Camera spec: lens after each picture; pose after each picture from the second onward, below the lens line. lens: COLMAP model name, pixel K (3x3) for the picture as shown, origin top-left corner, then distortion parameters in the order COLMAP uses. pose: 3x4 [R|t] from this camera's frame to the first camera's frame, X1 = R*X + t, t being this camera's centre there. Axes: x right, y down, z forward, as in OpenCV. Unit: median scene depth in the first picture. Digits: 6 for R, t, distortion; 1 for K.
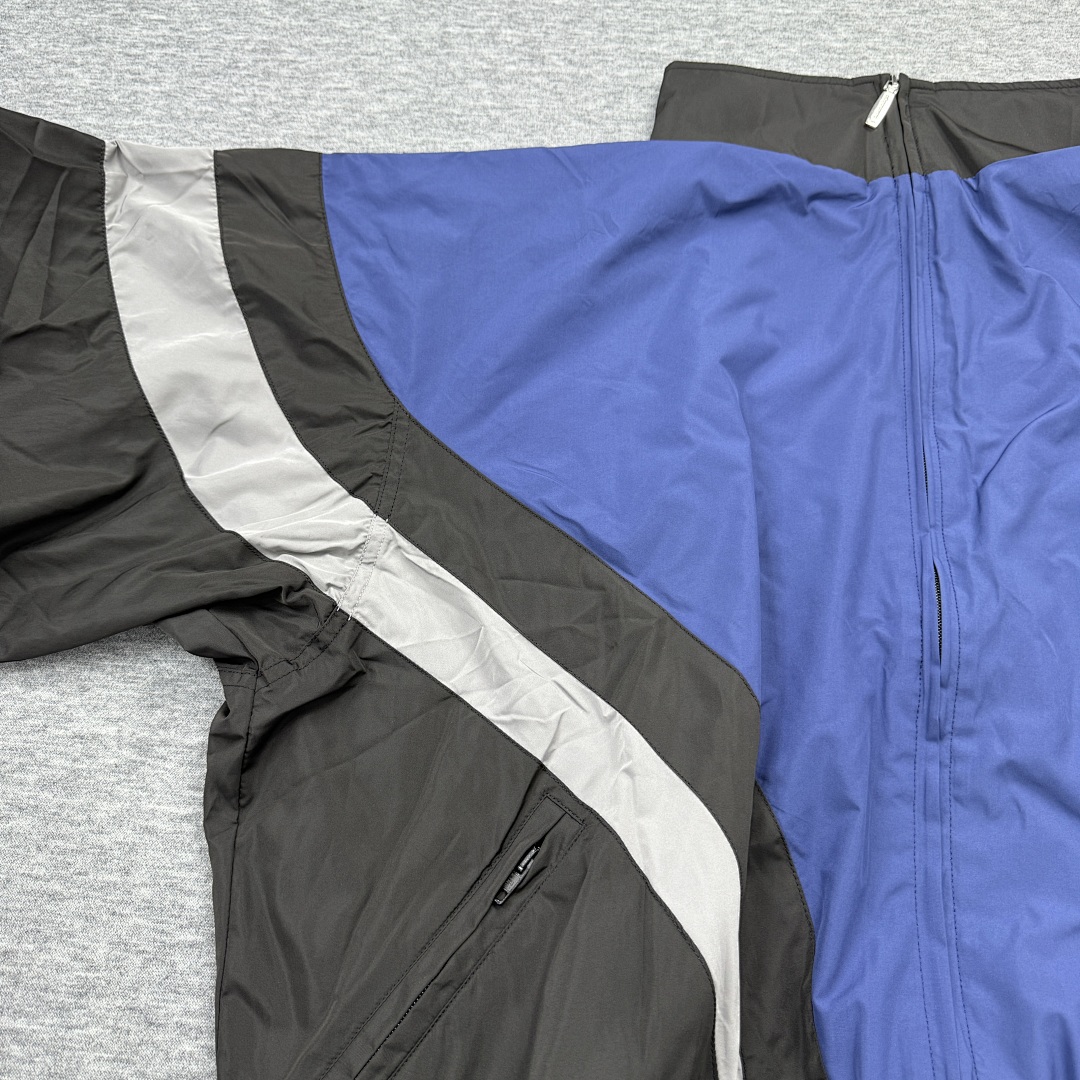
lens RADIAL K [[1034.2, 0, 550.2], [0, 1034.2, 539.7], [0, 0, 1]] dist [-0.015879, 0.005956]
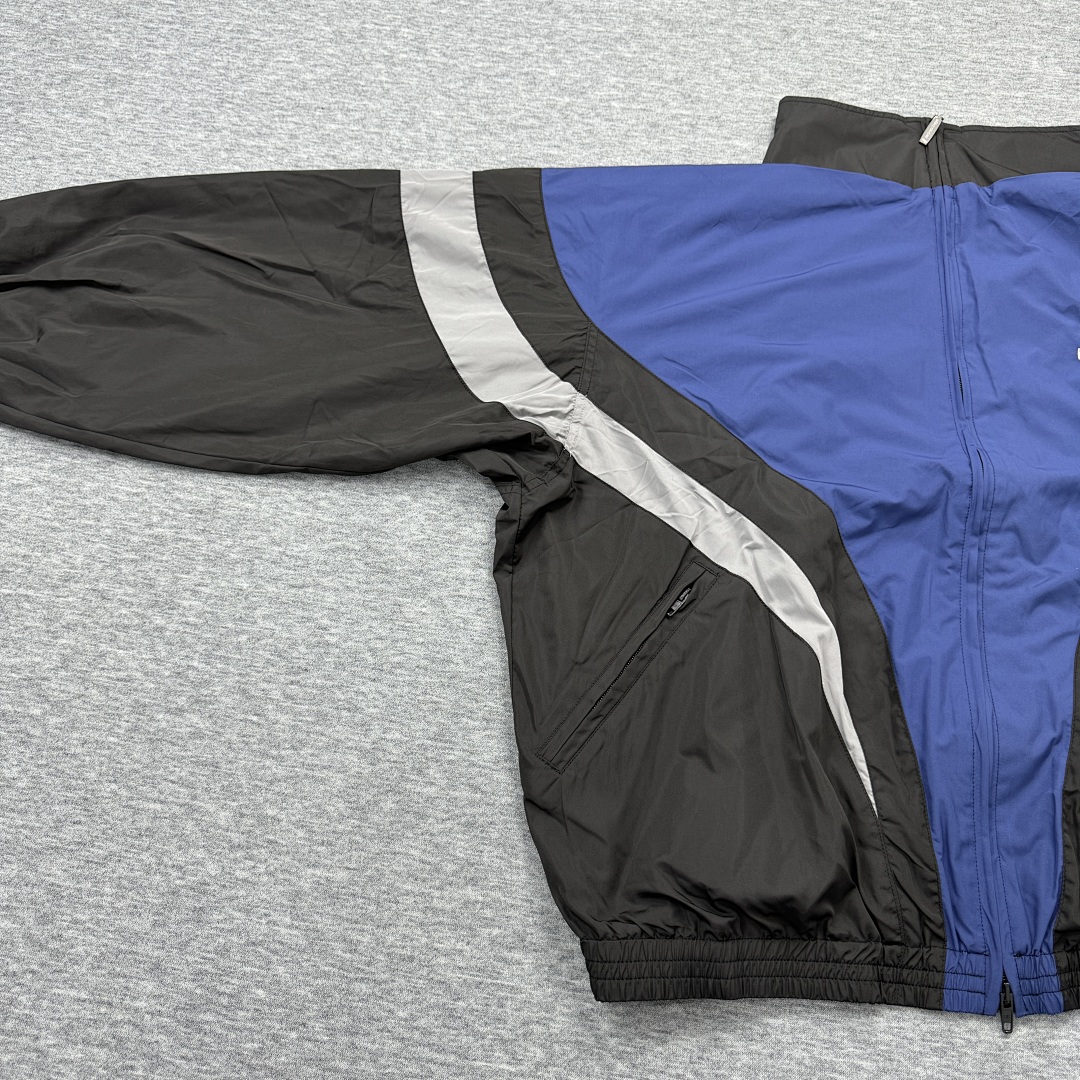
lens RADIAL K [[997.6, 0, 546.4], [0, 997.6, 540.3], [0, 0, 1]] dist [-0.011936, 0.010457]
pose [[0.996429, 0.082045, -0.019935, 0.249122], [-0.081395, 0.996185, 0.031482, 0.168557], [0.022442, -0.029747, 0.999305, -0.431669]]
